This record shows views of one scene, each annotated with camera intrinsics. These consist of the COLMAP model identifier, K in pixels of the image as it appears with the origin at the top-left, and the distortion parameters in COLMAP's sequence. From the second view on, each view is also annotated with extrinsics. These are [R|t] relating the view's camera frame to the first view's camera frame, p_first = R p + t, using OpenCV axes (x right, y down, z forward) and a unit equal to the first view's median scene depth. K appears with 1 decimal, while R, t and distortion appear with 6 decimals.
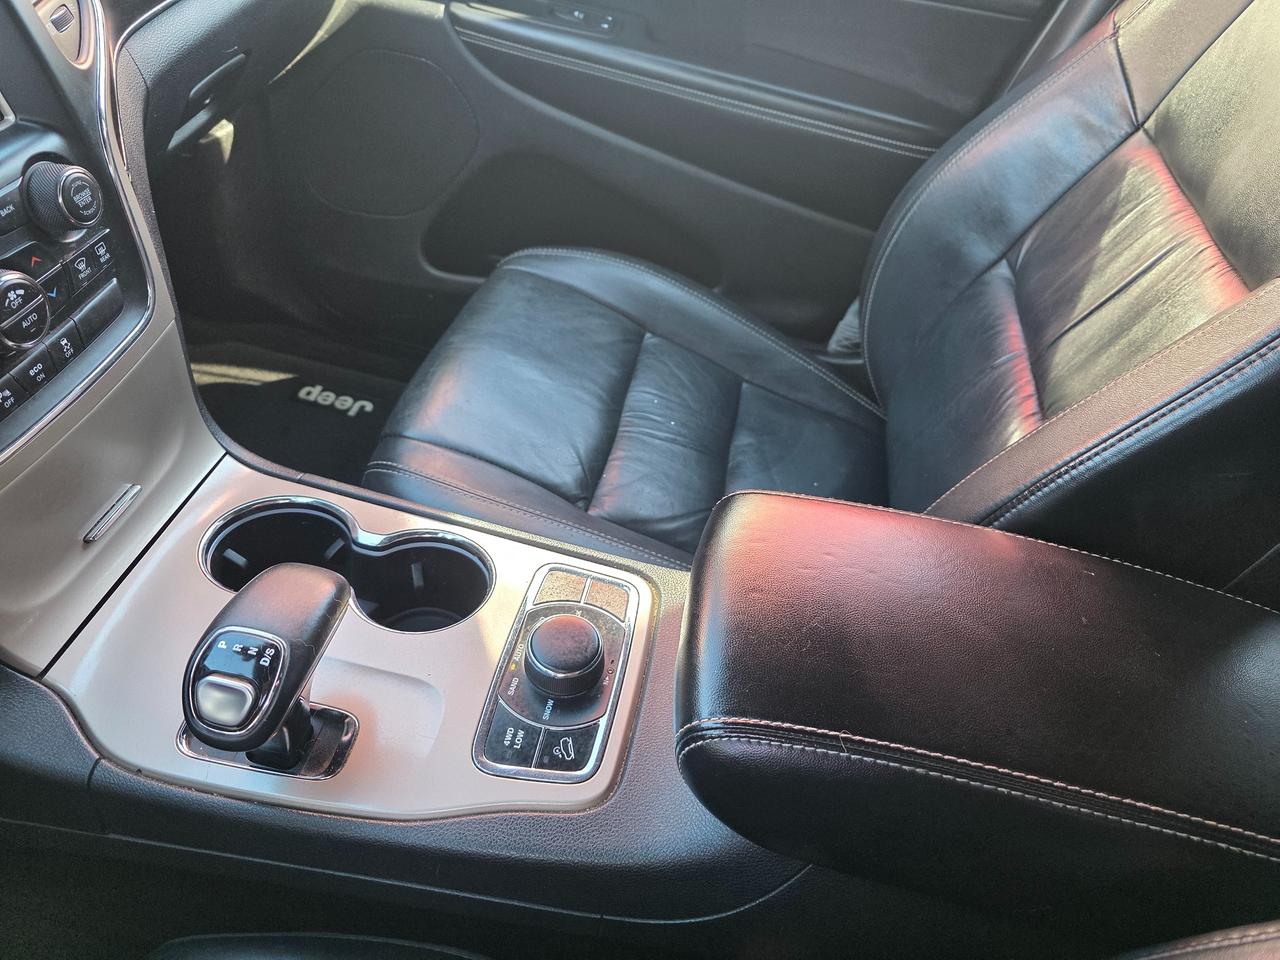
lens RADIAL K [[895.9, 0, 640.4], [0, 895.9, 462.3], [0, 0, 1]] dist [0.001096, -0.000278]
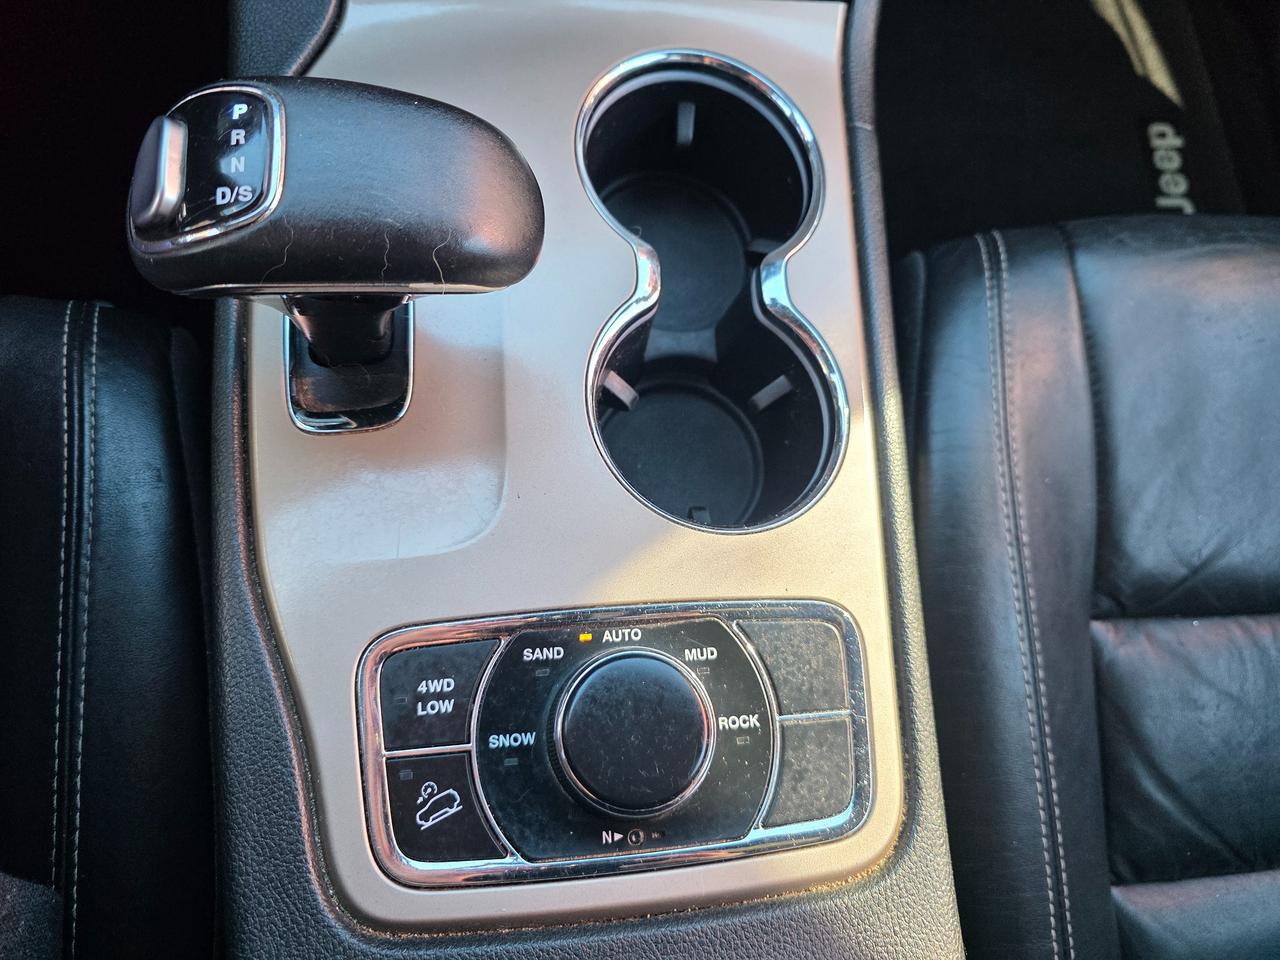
lens RADIAL K [[895.9, 0, 640.4], [0, 895.9, 462.3], [0, 0, 1]] dist [0.001096, -0.000278]
pose [[0.280563, 0.887713, -0.365033, -0.027759], [-0.717398, 0.446601, 0.534686, -0.083756], [0.637671, 0.111861, 0.762143, 0.477206]]
